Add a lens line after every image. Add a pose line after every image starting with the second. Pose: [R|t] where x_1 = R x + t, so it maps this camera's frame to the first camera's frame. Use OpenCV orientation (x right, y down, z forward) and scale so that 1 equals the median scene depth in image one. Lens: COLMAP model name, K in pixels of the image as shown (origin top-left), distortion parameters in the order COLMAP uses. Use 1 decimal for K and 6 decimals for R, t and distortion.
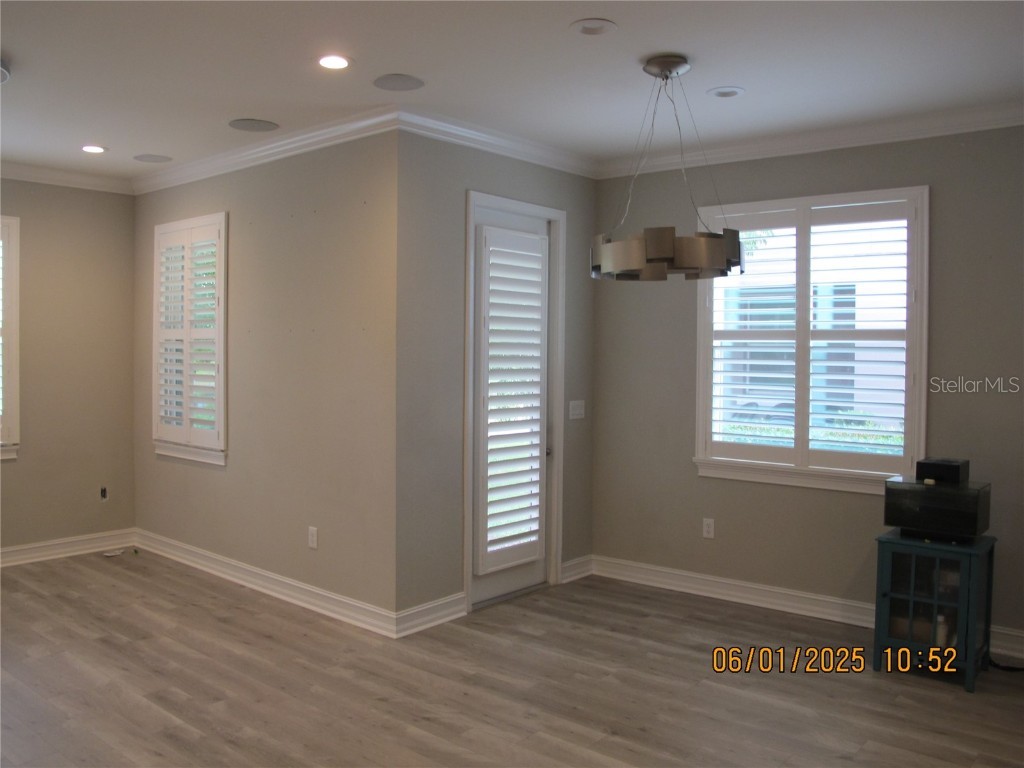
lens RADIAL K [[856.8, 0, 512.0], [0, 856.8, 384.0], [0, 0, 1]] dist [-0.132508, 0.087537]
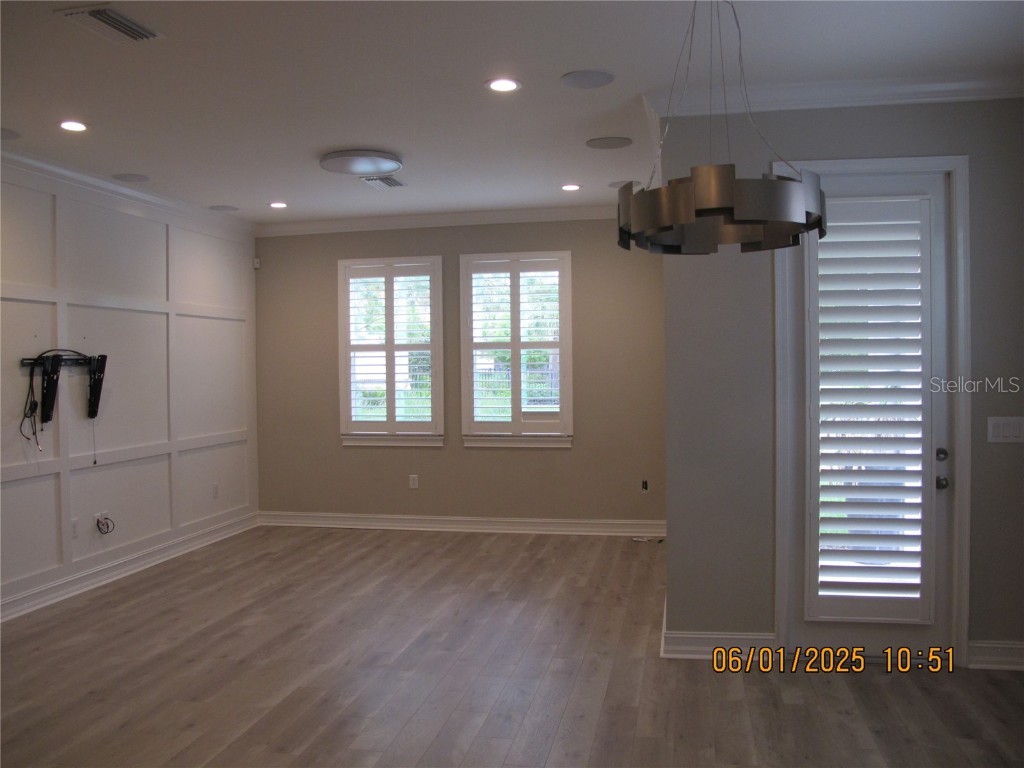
lens RADIAL K [[856.8, 0, 512.0], [0, 856.8, 384.0], [0, 0, 1]] dist [-0.132508, 0.087537]
pose [[0.489488, 0.006119, -0.871988, 0.551429], [-0.021239, 0.999762, -0.004907, 0.004771], [0.871751, 0.020922, 0.489502, 0.361403]]
